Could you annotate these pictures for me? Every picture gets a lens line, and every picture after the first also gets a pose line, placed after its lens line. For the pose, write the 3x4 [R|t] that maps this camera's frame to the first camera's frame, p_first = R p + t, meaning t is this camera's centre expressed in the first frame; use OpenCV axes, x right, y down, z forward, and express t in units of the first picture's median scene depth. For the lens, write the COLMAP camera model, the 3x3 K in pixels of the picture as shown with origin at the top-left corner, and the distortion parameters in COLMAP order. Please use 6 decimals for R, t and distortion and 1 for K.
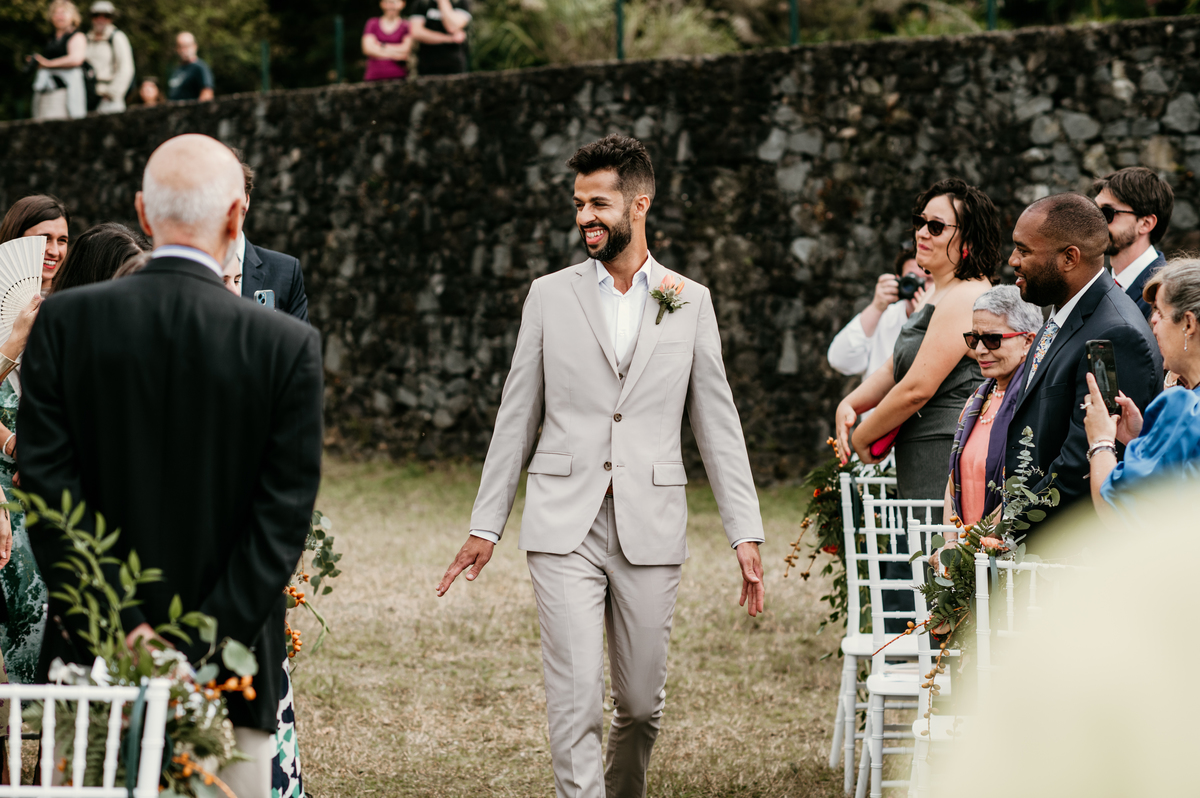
lens RADIAL K [[2873.8, 0, 600.0], [0, 2873.8, 399.0], [0, 0, 1]] dist [-0.023349, 0.342860]
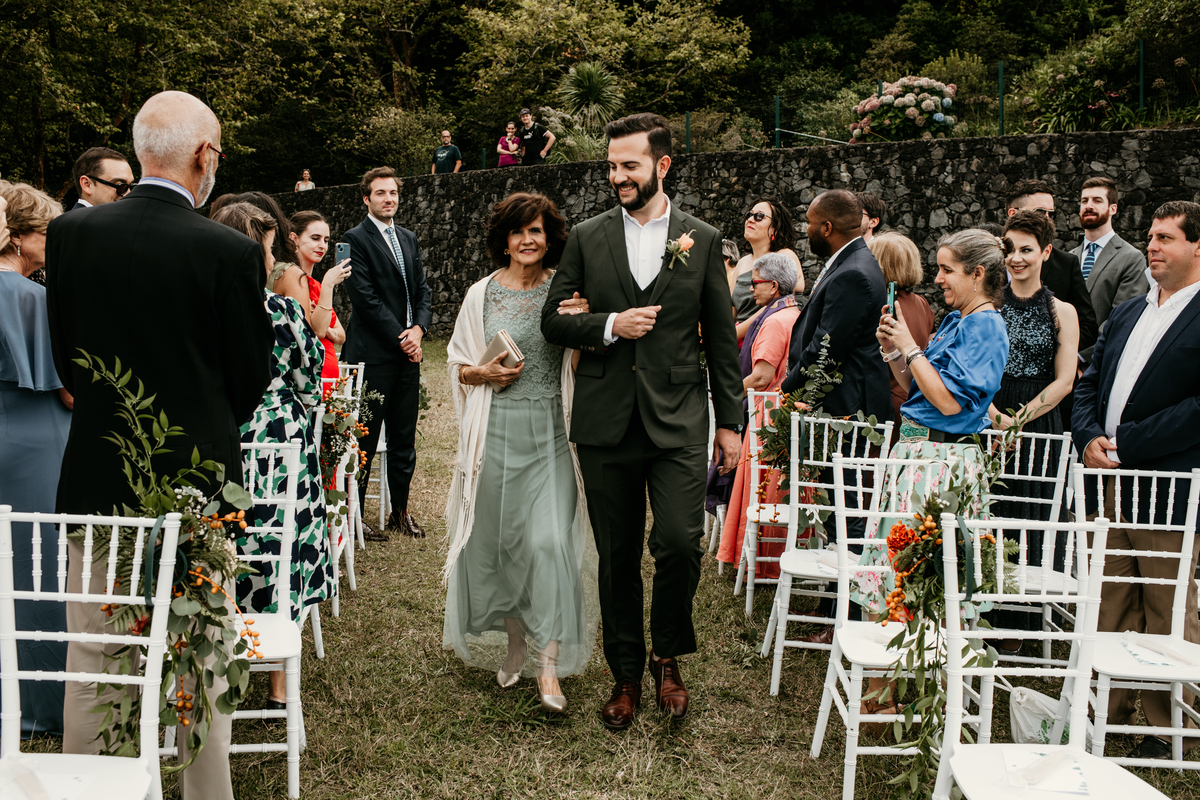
lens RADIAL K [[1214.8, 0, 600.0], [0, 1214.8, 400.0], [0, 0, 1]] dist [-0.102594, 0.097440]
pose [[0.999724, 0.023479, -0.000200, 0.008271], [-0.023420, 0.997763, 0.062606, 0.002487], [0.001670, -0.062584, 0.998038, 0.113168]]
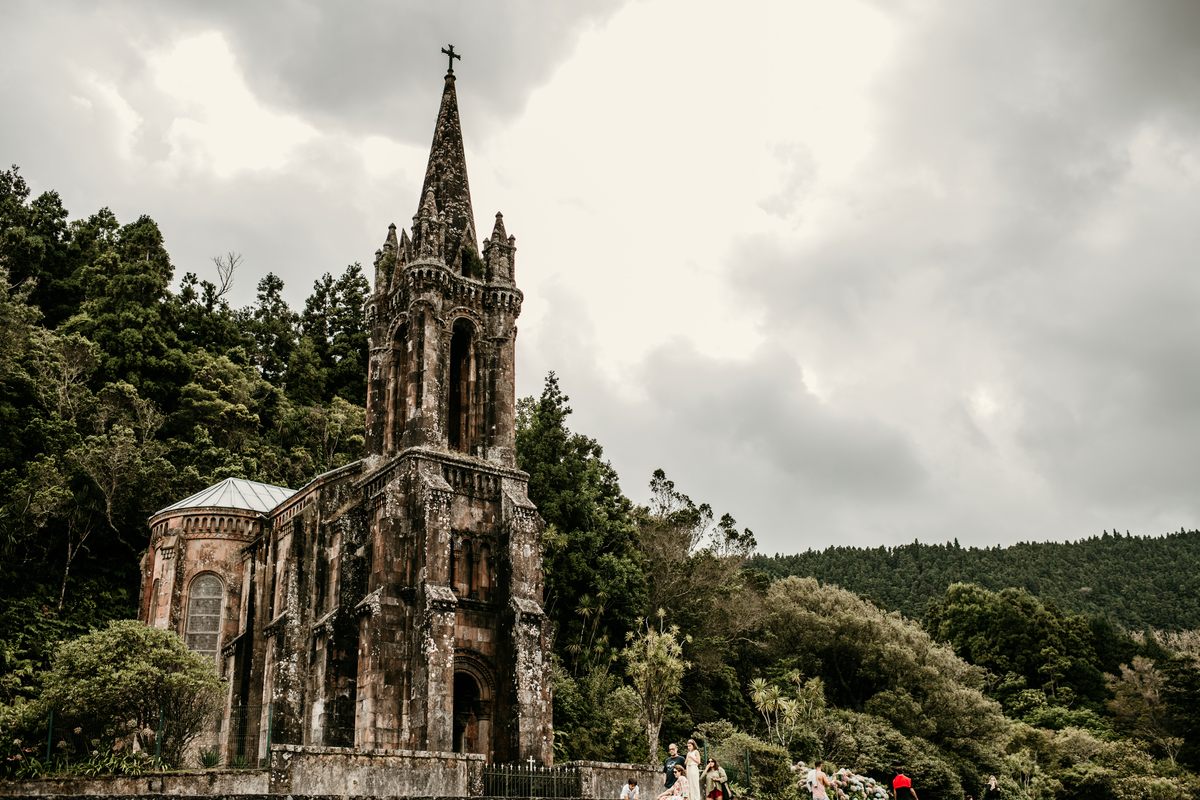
lens RADIAL K [[1208.9, 0, 600.0], [0, 1208.9, 400.0], [0, 0, 1]] dist [-0.098293, 0.110059]
pose [[0.664495, 0.272493, 0.695841, -0.199504], [0.056544, 0.910145, -0.410412, 0.024935], [-0.745151, 0.312062, 0.589379, -0.311960]]
